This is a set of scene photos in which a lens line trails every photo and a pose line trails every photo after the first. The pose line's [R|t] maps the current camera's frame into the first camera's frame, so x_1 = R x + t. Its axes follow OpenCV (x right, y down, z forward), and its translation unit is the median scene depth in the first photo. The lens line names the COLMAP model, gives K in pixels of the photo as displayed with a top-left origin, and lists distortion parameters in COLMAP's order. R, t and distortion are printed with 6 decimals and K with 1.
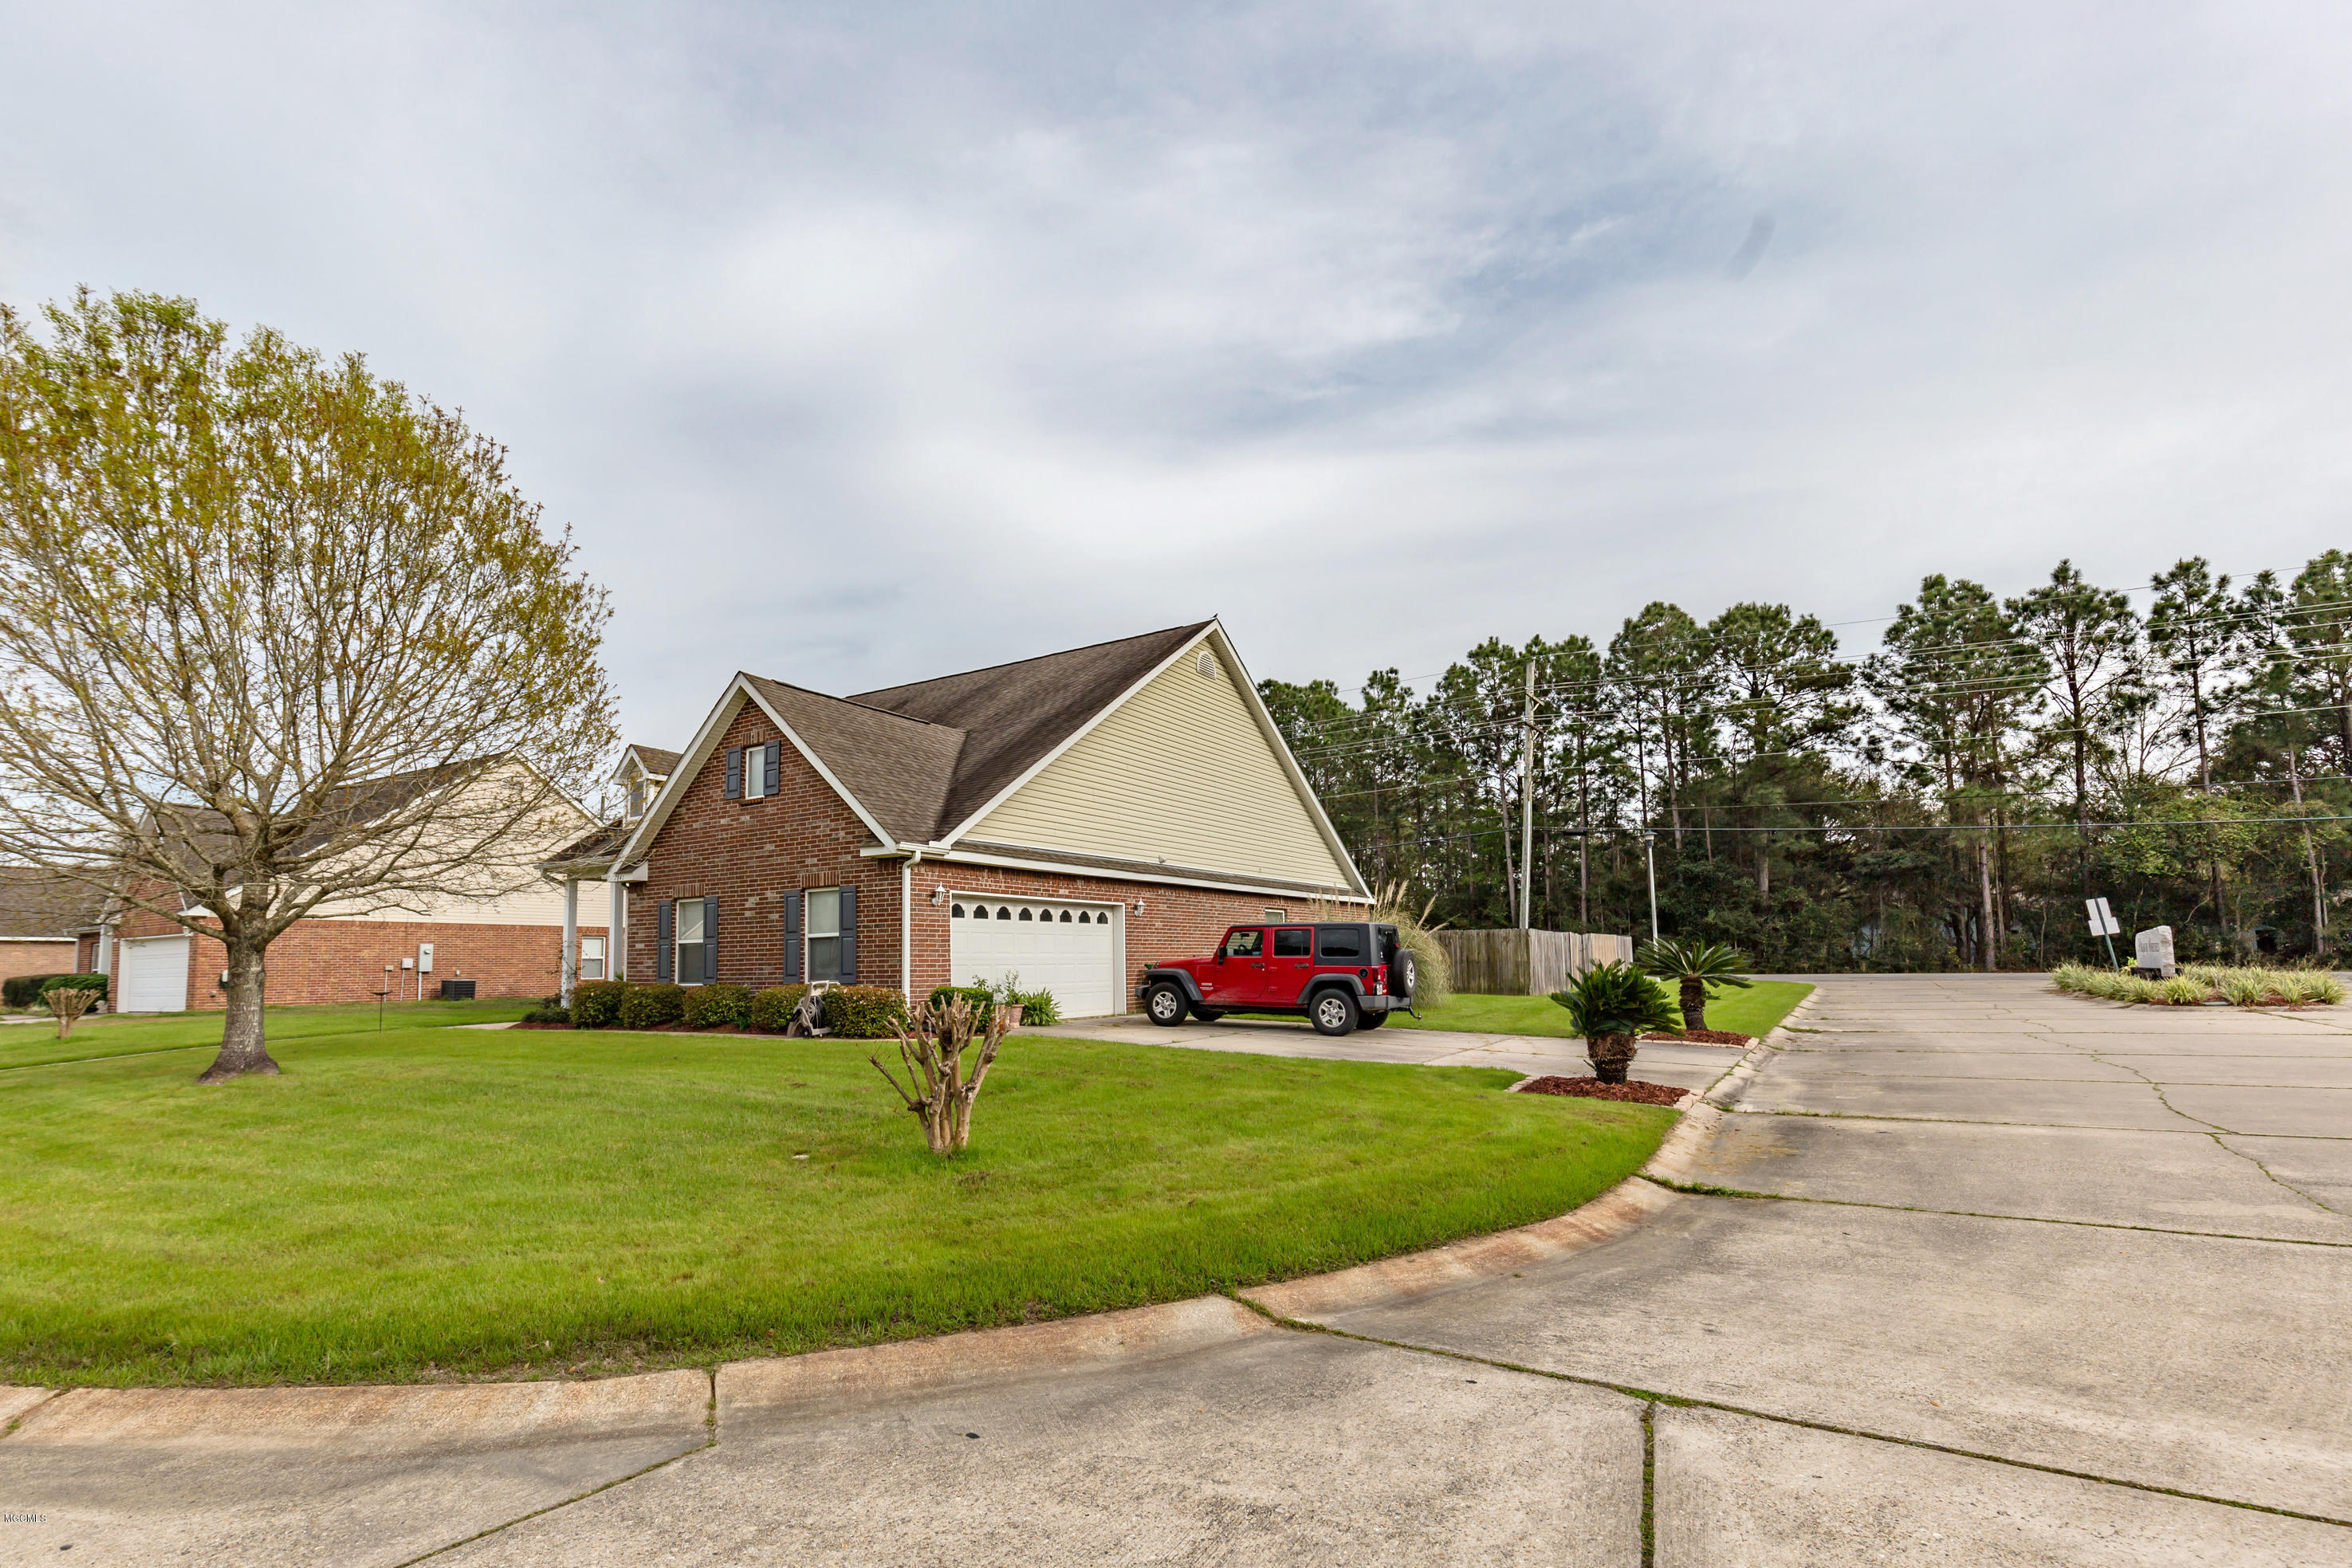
lens RADIAL K [[1118.4, 0, 1189.5], [0, 1118.4, 785.2], [0, 0, 1]] dist [0.001689, -0.000685]
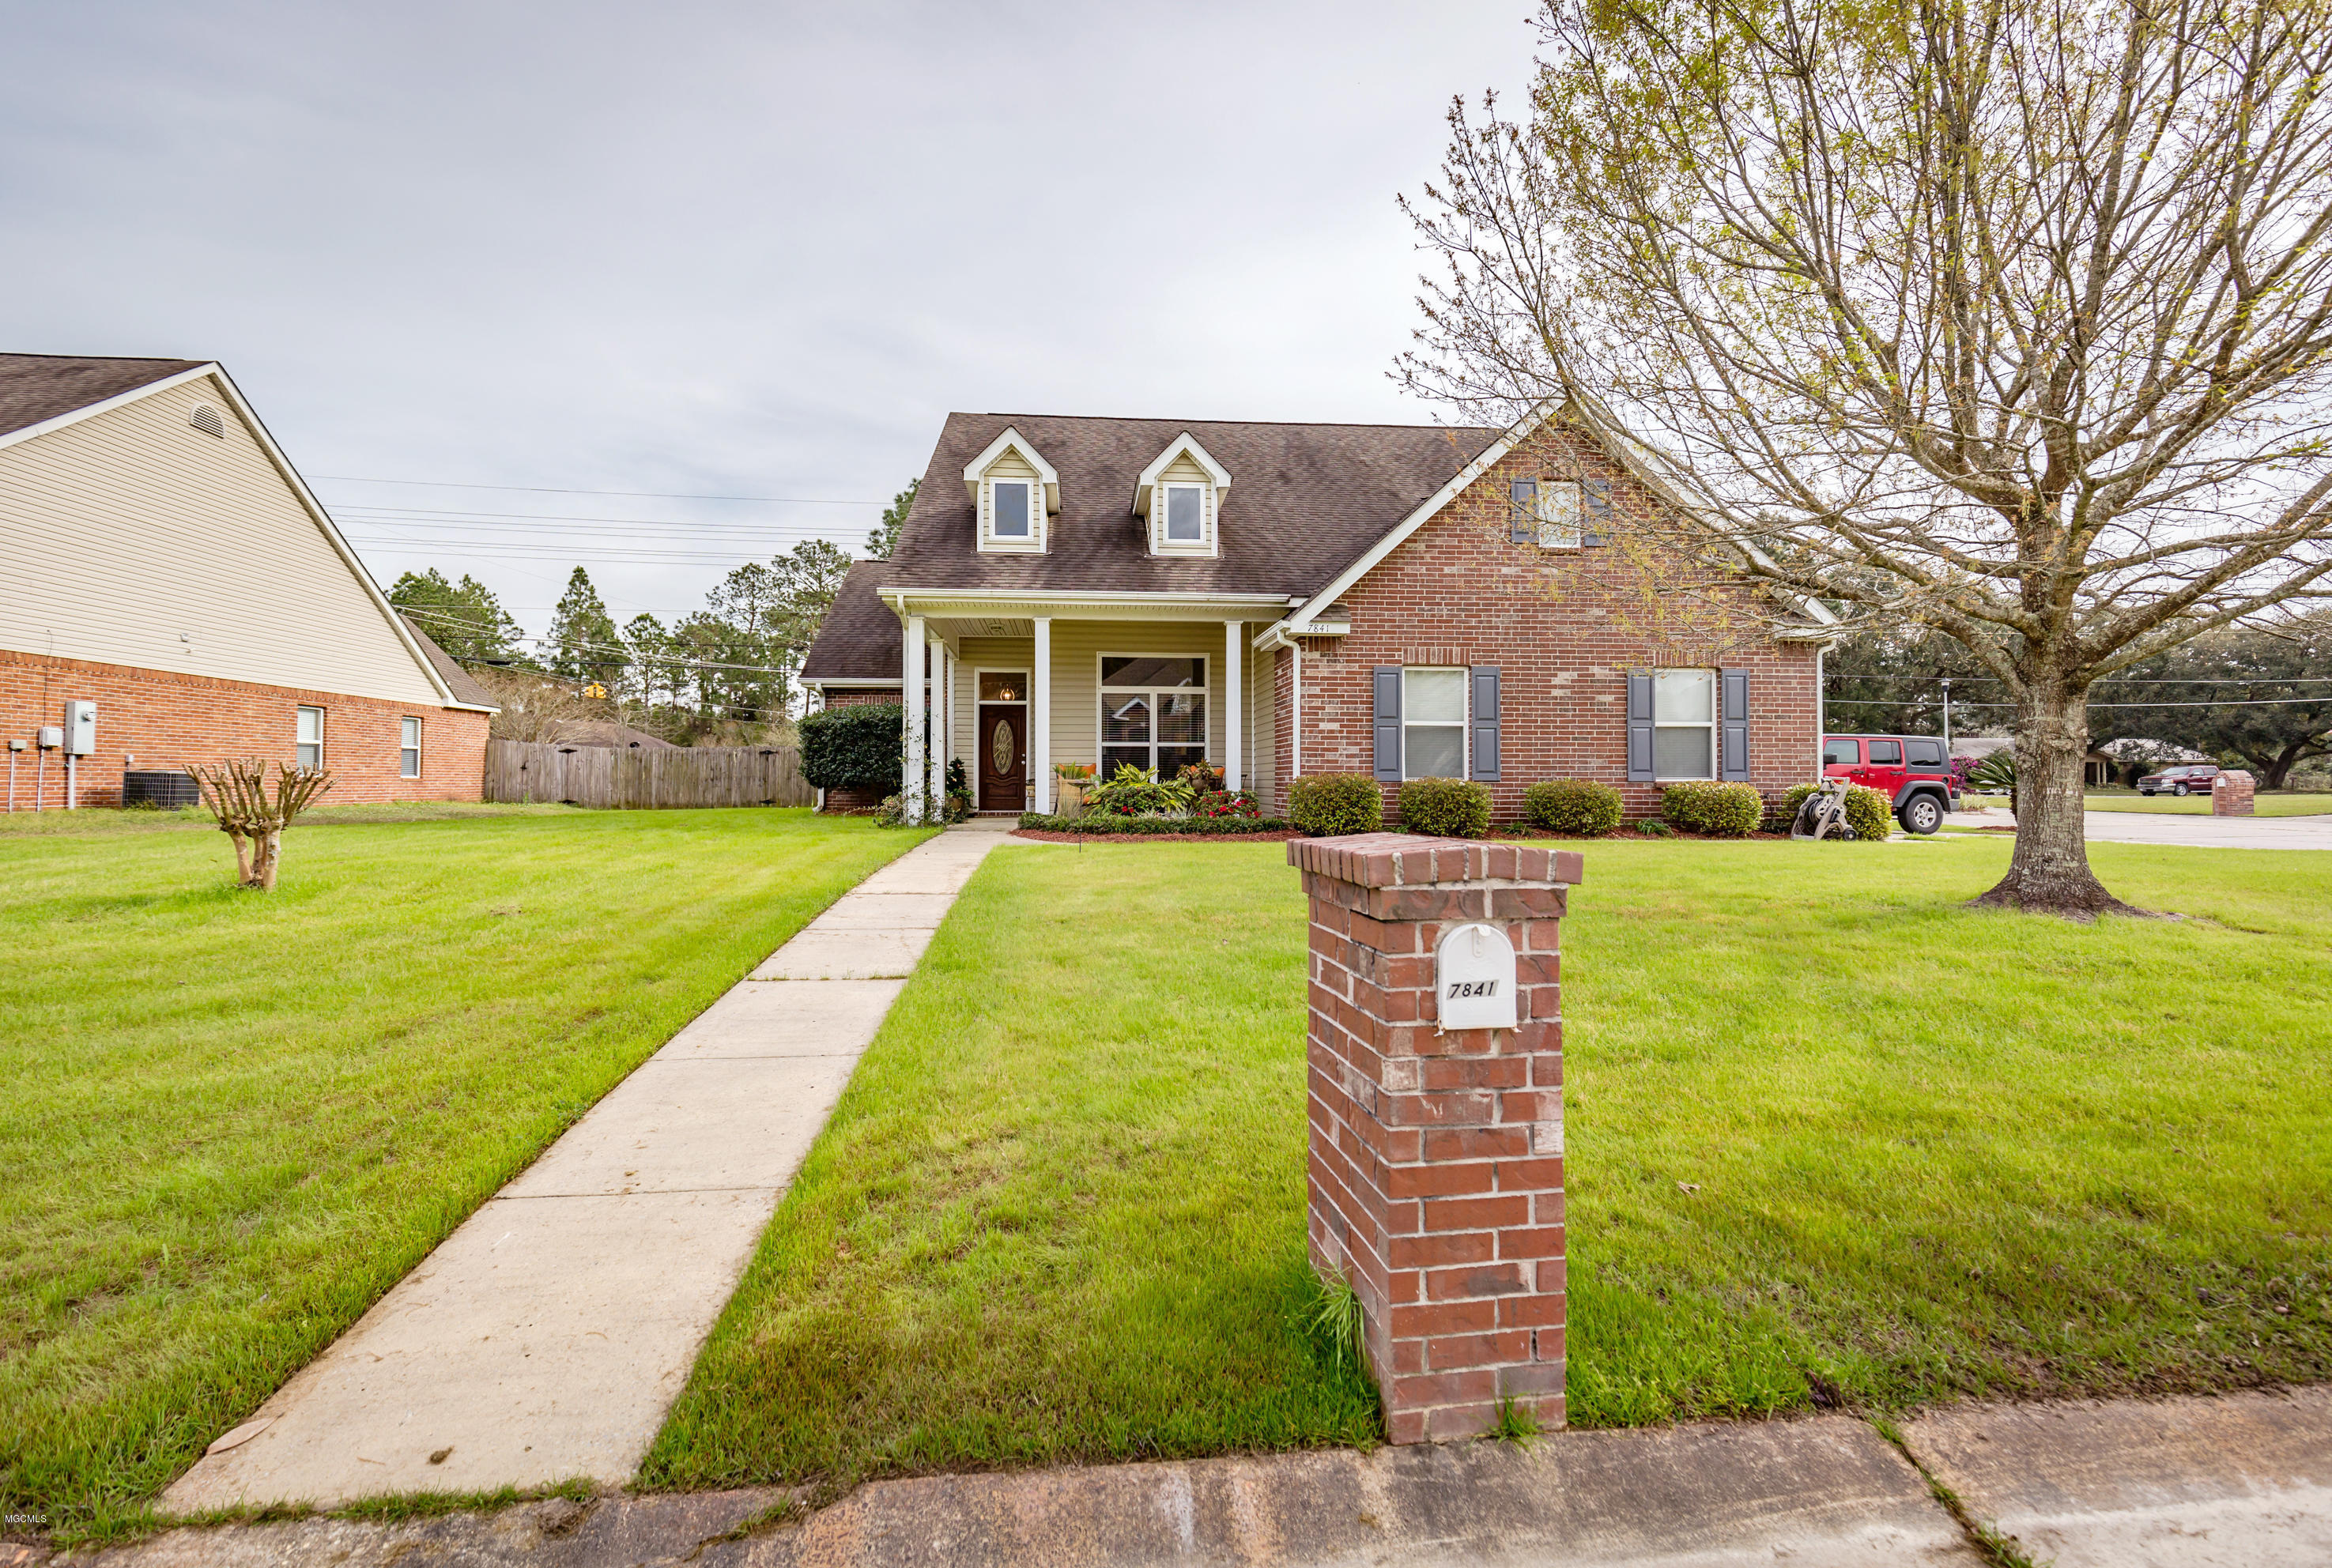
lens RADIAL K [[1064.0, 0, 1185.9], [0, 1064.0, 734.9], [0, 0, 1]] dist [0.009734, -0.001670]
pose [[0.788890, 0.043799, 0.612972, -0.993775], [-0.112089, 0.990980, 0.073449, 0.111003], [-0.604226, -0.126650, 0.786683, 0.528315]]
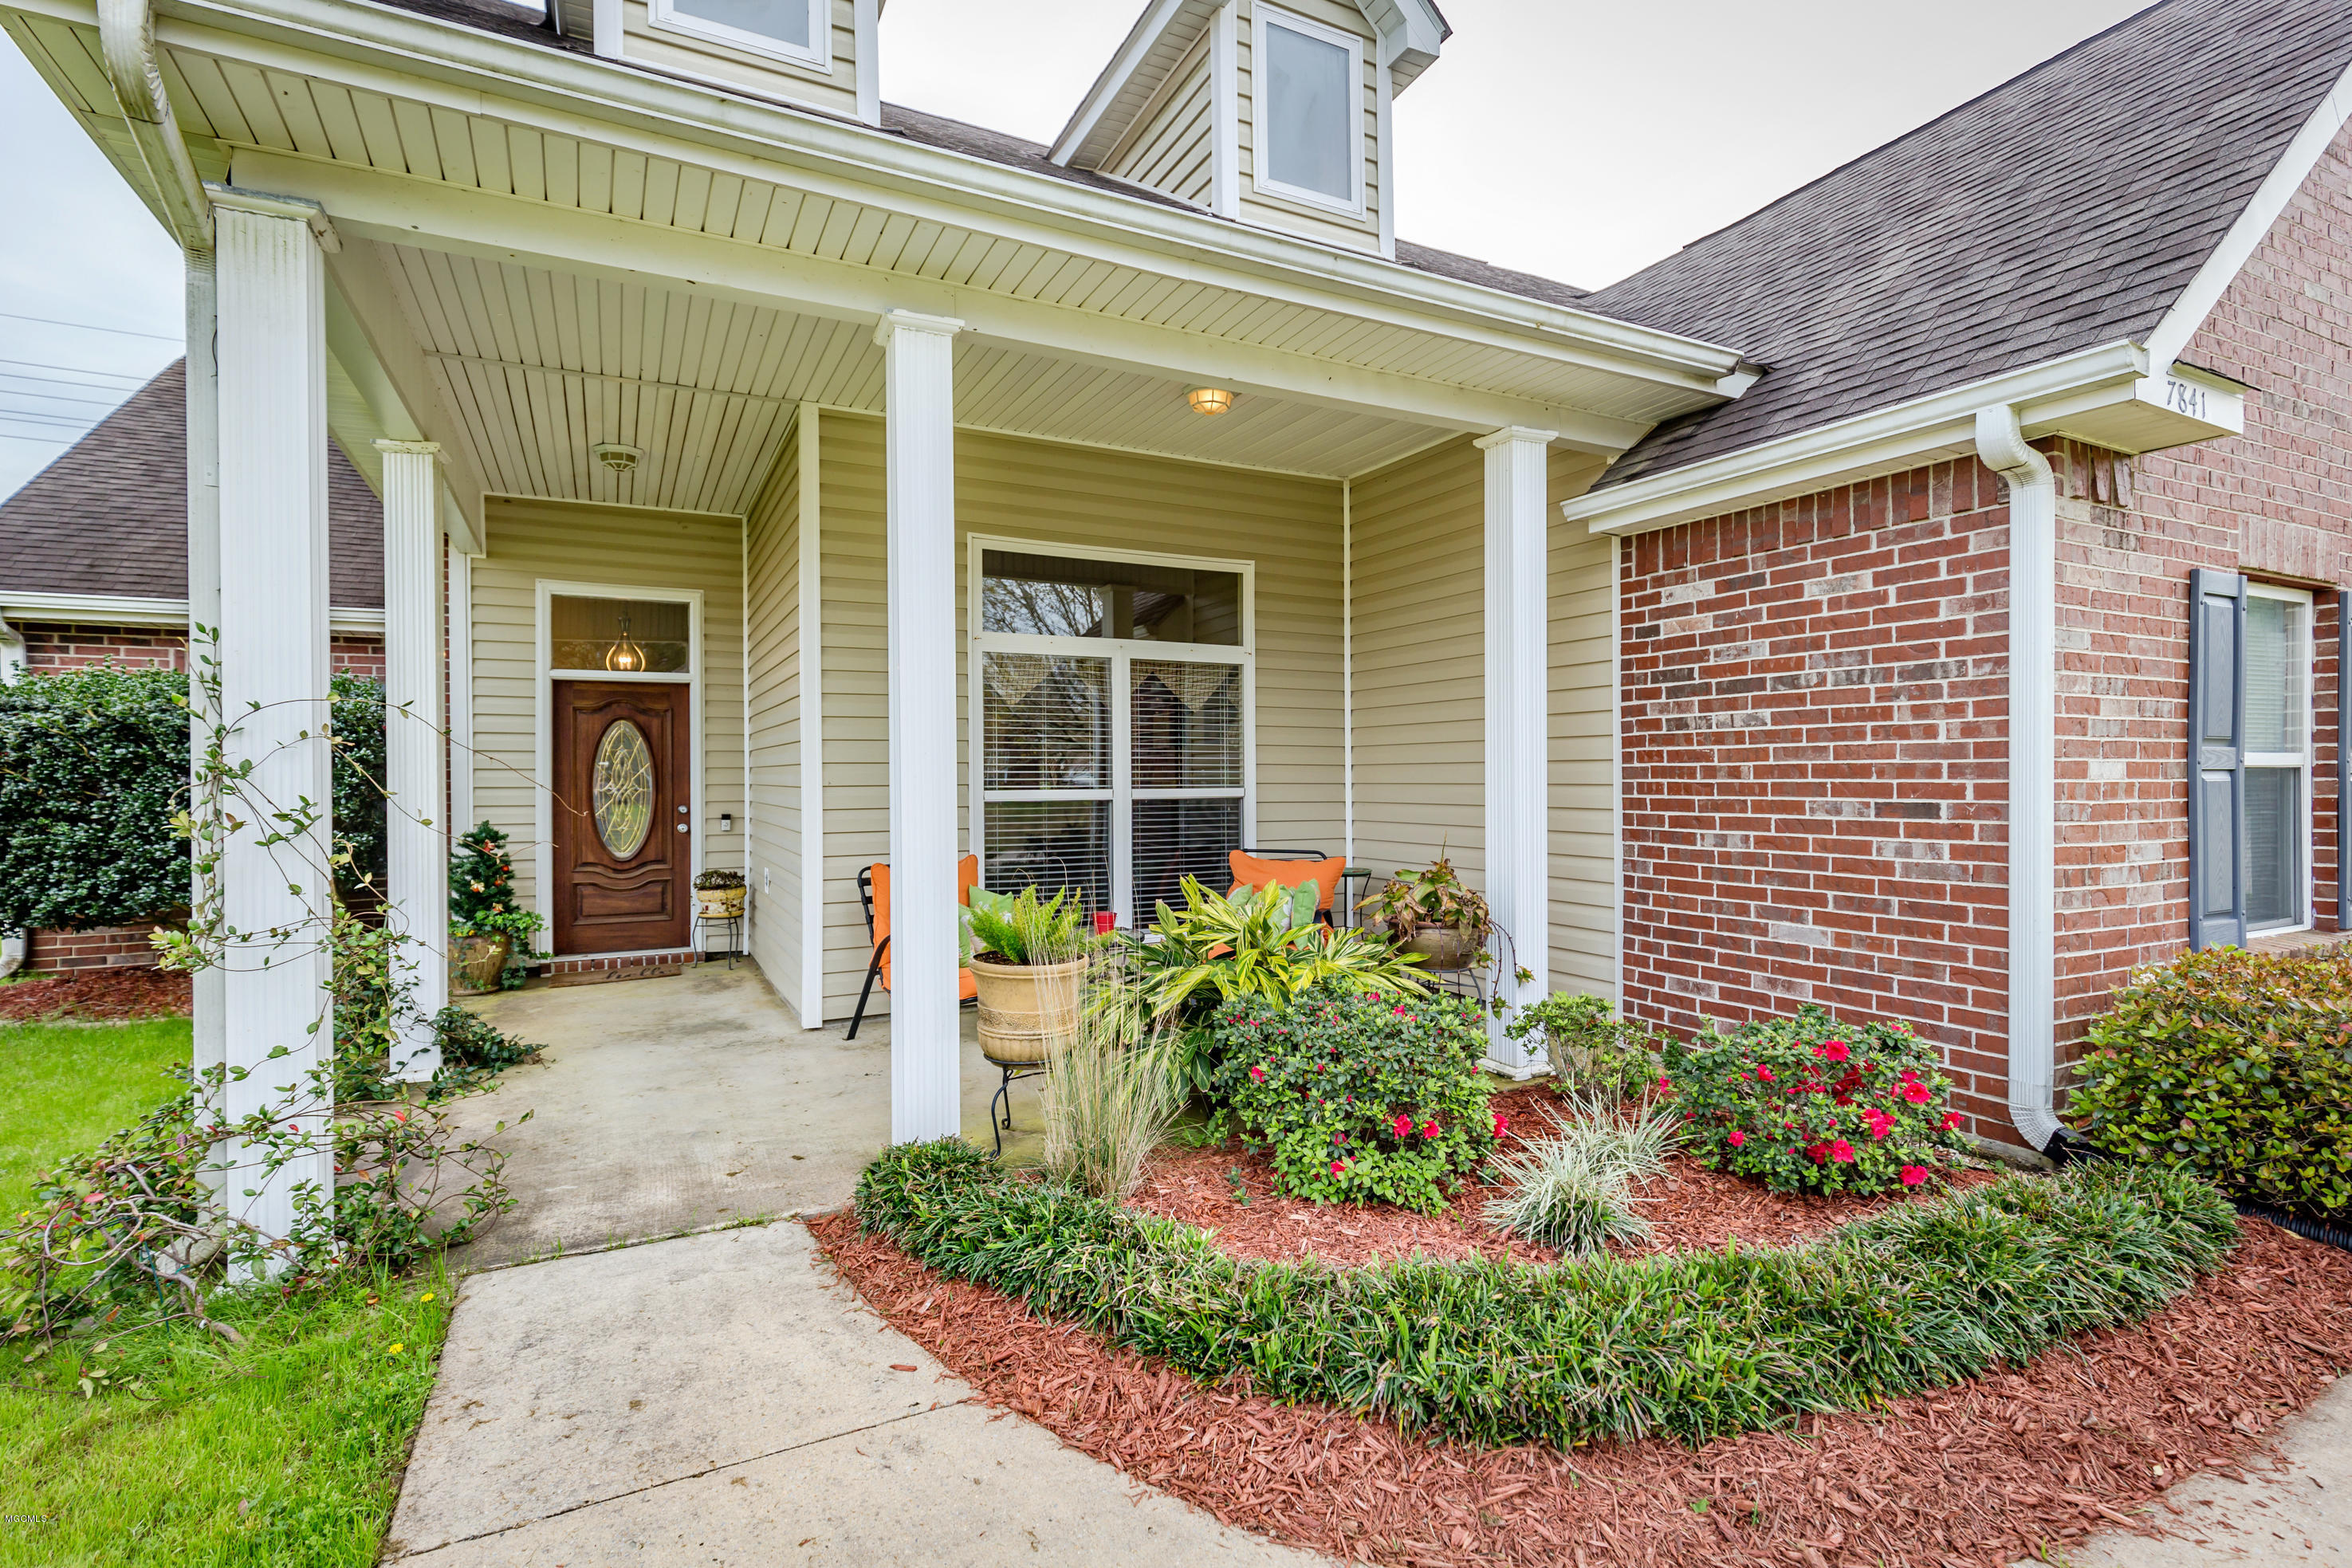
lens RADIAL K [[1023.8, 0, 1199.0], [0, 1023.8, 764.1], [0, 0, 1]] dist [-0.001771, 0.001096]
pose [[0.469863, 0.024406, 0.882402, -0.740817], [-0.141696, 0.988741, 0.048103, 0.158681], [-0.871293, -0.147635, 0.468031, 1.072098]]
